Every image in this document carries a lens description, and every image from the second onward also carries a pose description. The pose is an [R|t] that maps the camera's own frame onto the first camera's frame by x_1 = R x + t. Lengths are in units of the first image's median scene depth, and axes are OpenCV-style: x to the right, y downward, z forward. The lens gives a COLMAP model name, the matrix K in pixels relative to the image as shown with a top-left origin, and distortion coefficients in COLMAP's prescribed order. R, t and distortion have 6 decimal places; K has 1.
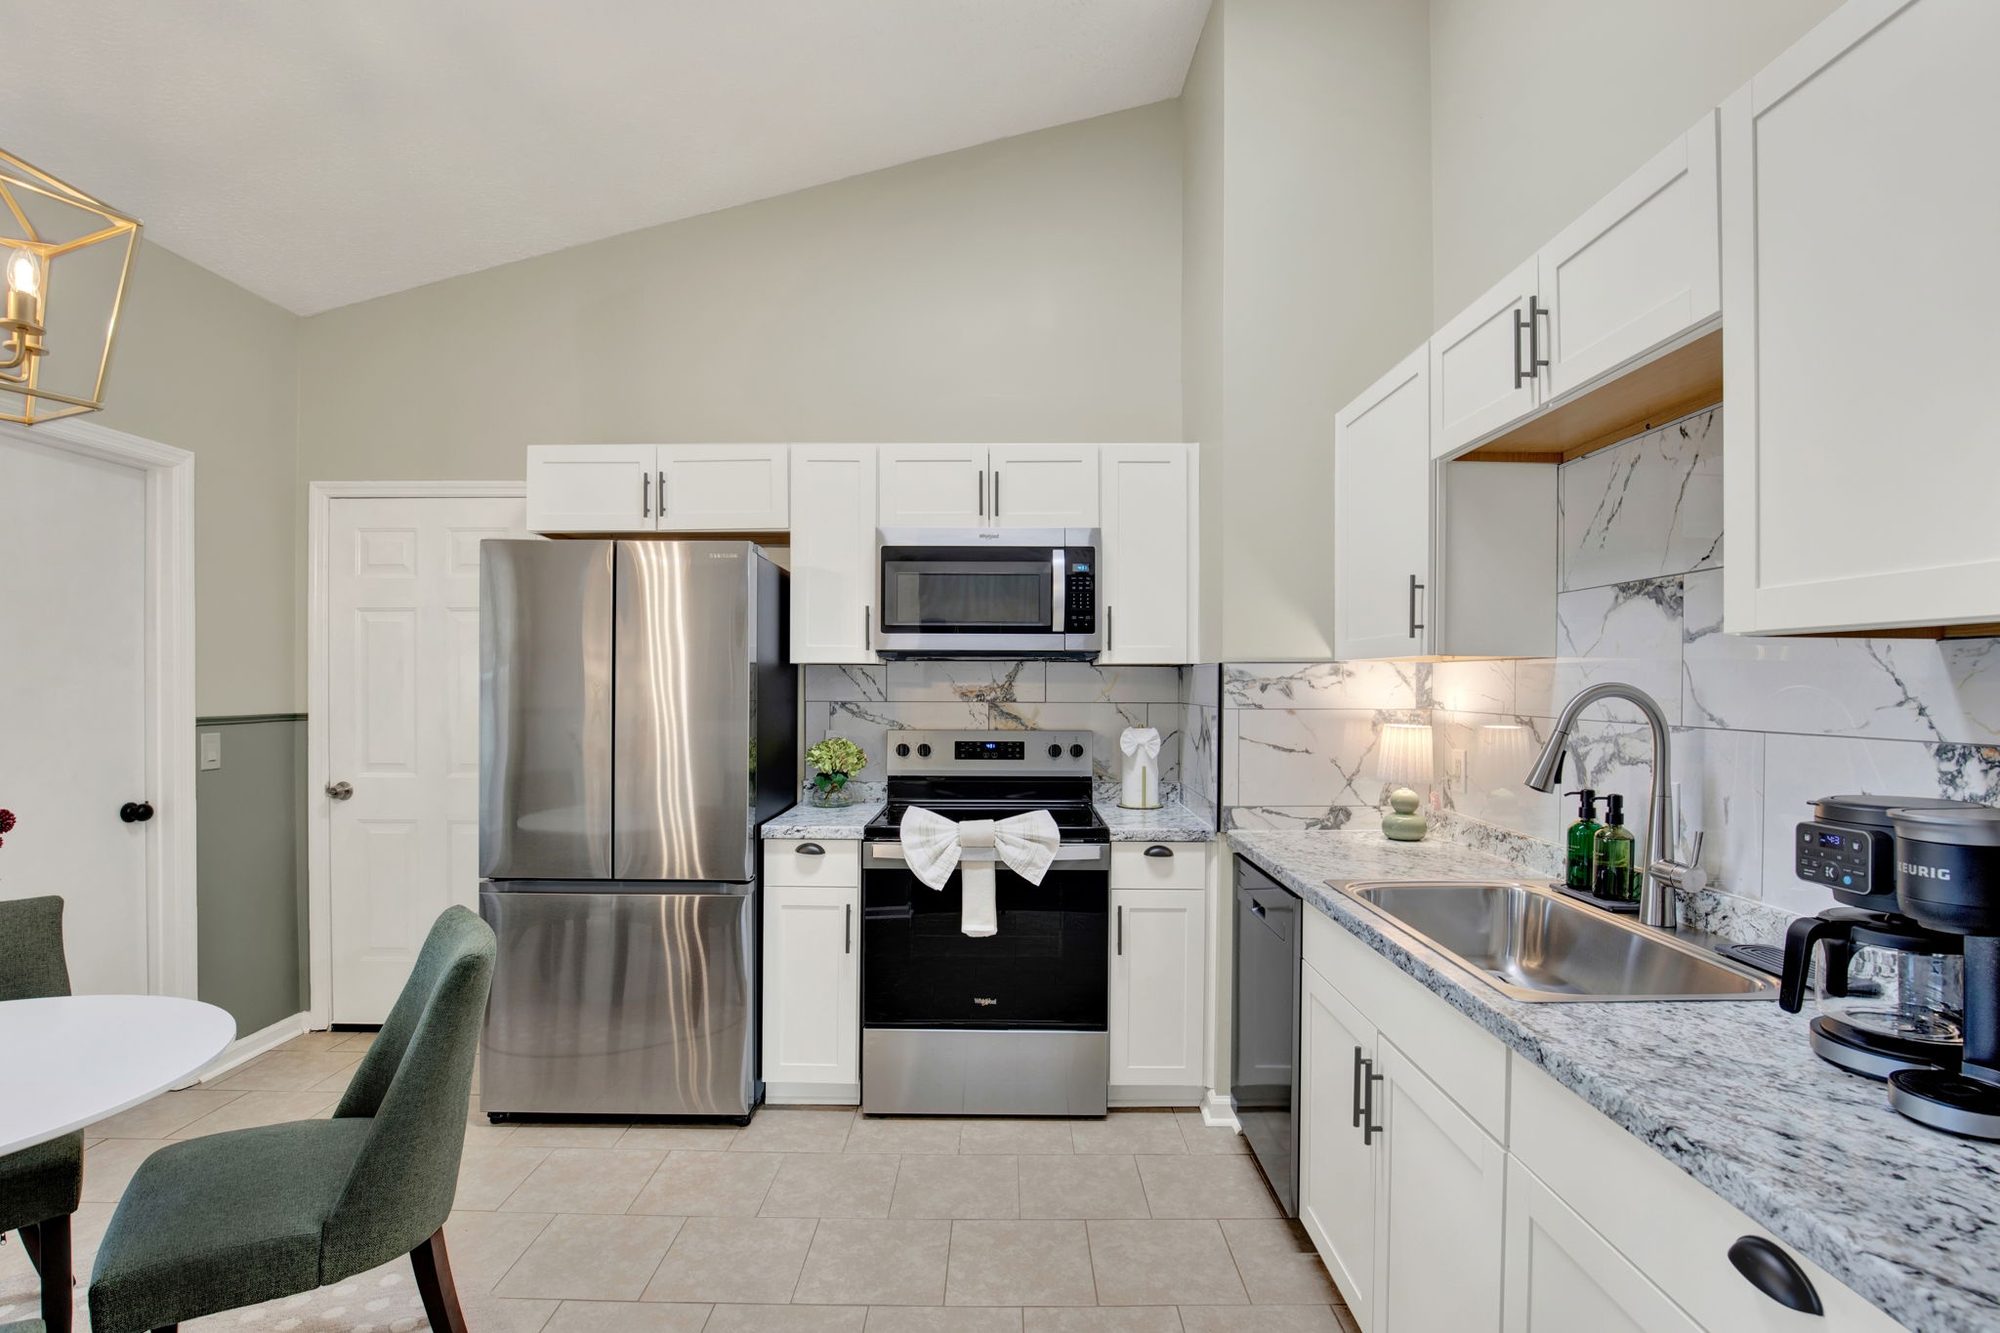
lens RADIAL K [[940.6, 0, 1005.5], [0, 940.6, 672.4], [0, 0, 1]] dist [-0.028565, 0.002609]
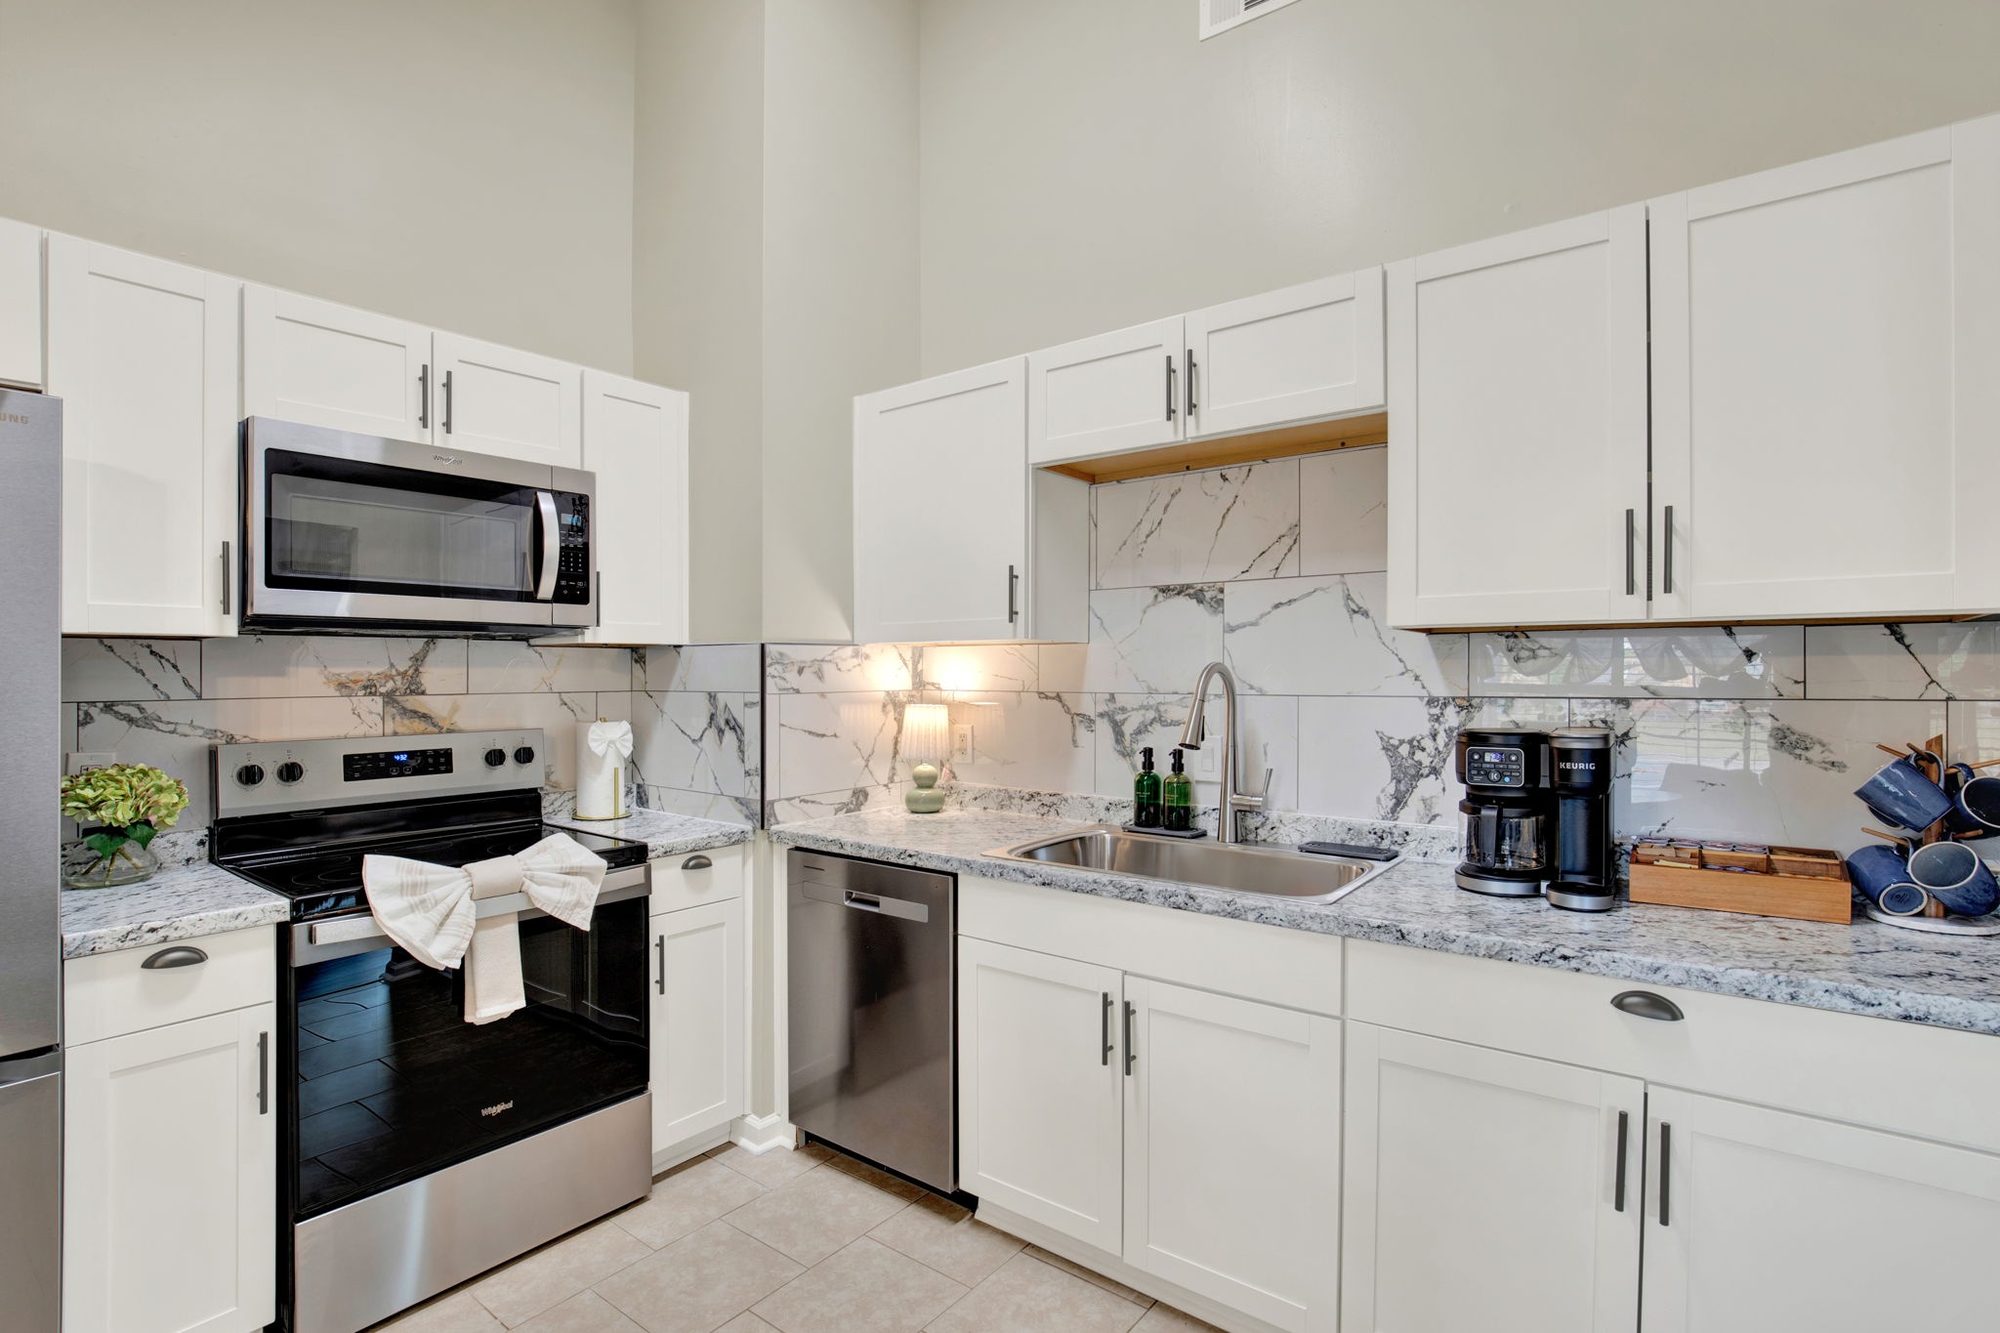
lens RADIAL K [[940.6, 0, 1005.3], [0, 940.6, 675.0], [0, 0, 1]] dist [-0.028565, 0.002609]
pose [[0.608535, -0.009268, 0.793473, -0.349387], [-0.001749, 0.999914, 0.013021, 0.007833], [-0.793525, -0.009312, 0.608466, 0.261628]]
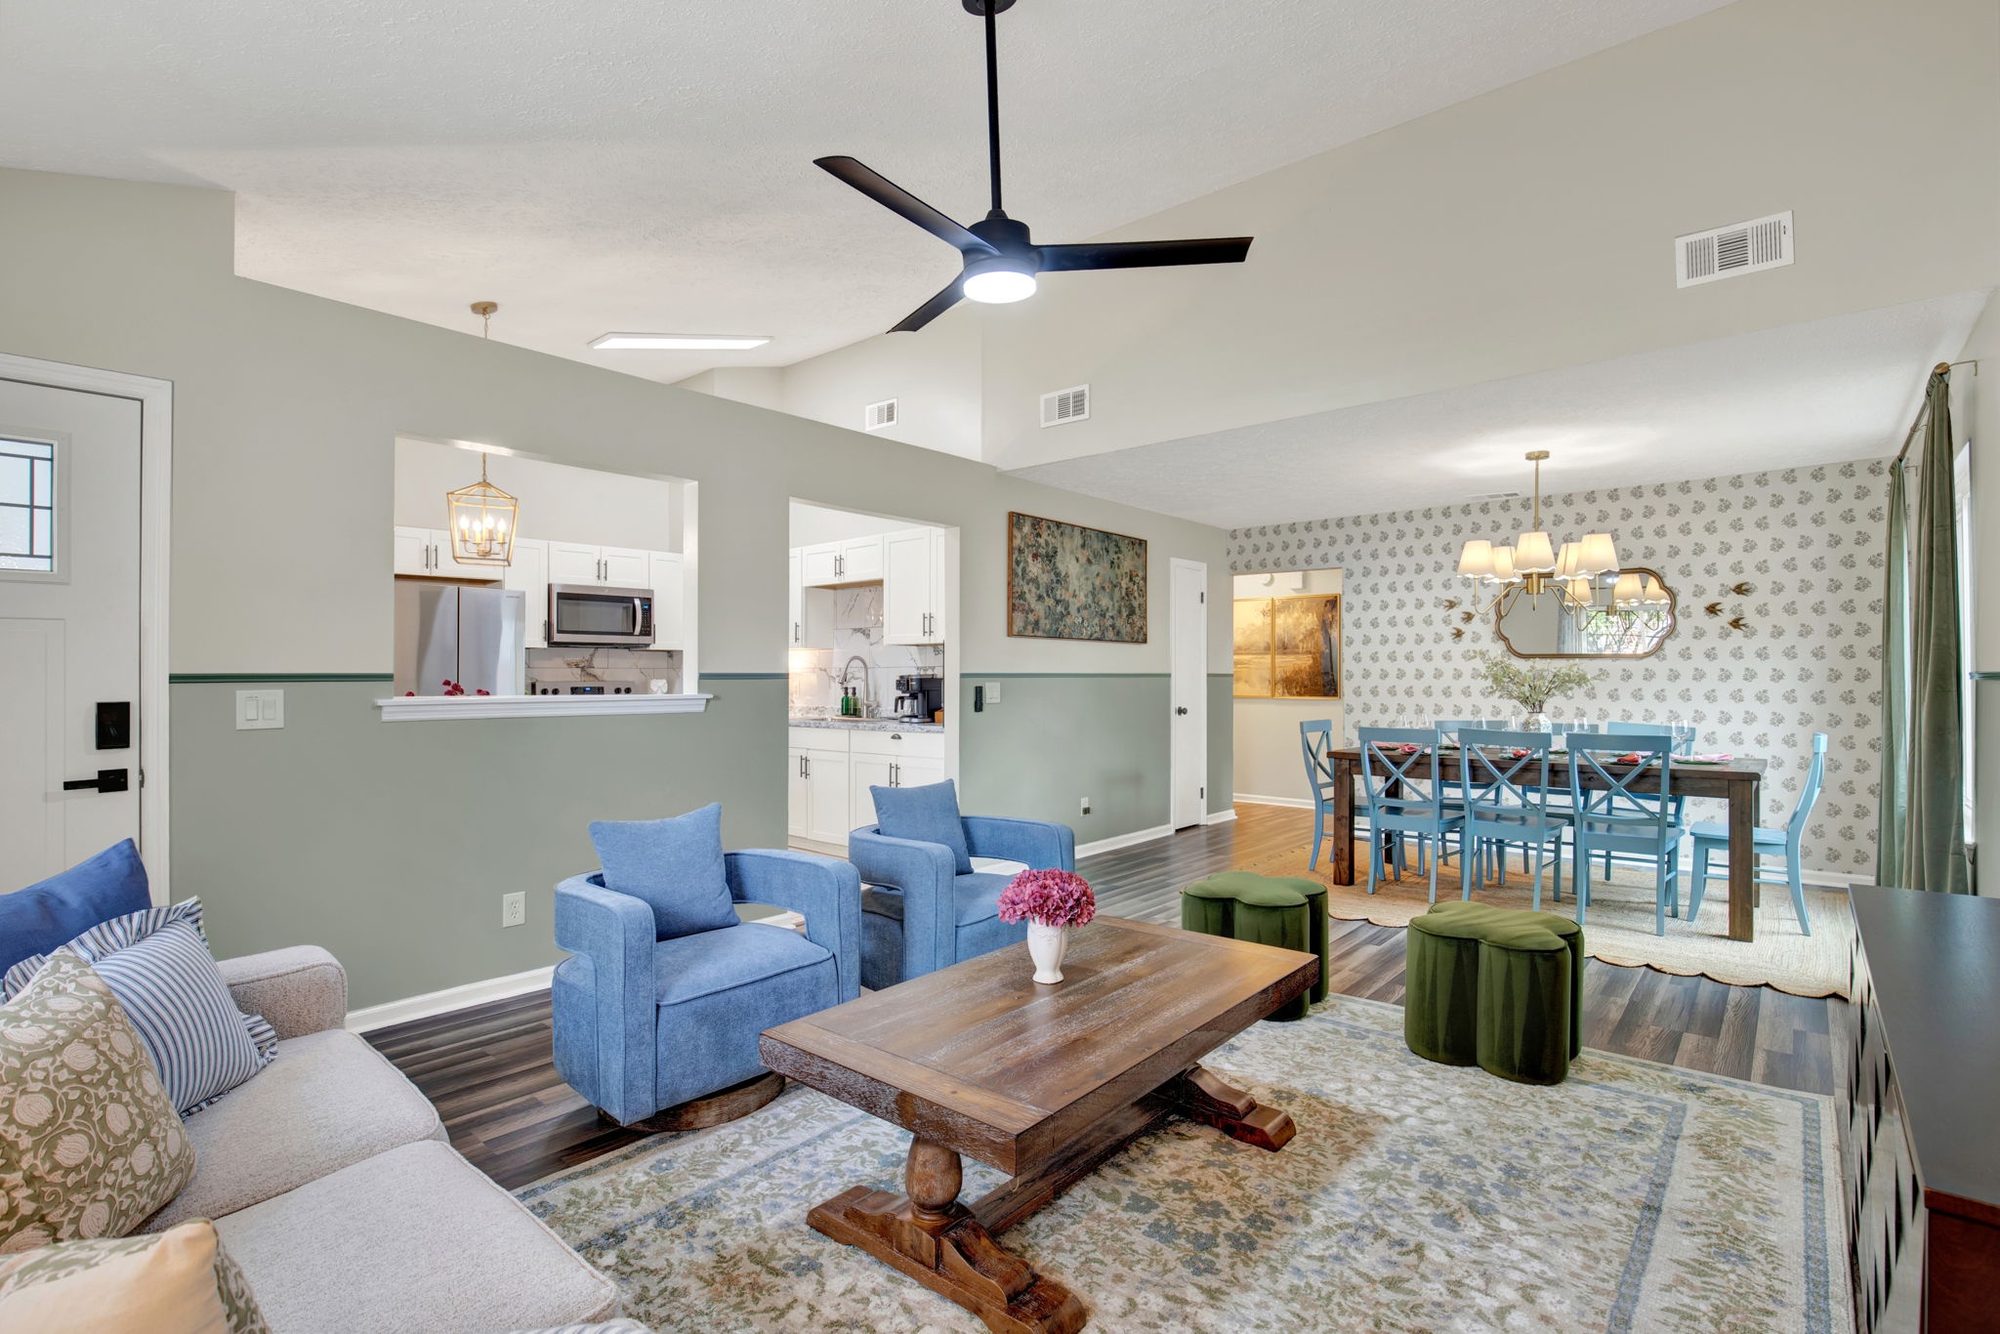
lens RADIAL K [[940.6, 0, 1017.4], [0, 940.6, 676.8], [0, 0, 1]] dist [-0.028565, 0.002609]
pose [[0.653017, -0.002806, 0.757338, -1.137778], [-0.002801, 0.999977, 0.006120, 0.043820], [-0.757338, -0.006117, 0.652994, -1.252259]]
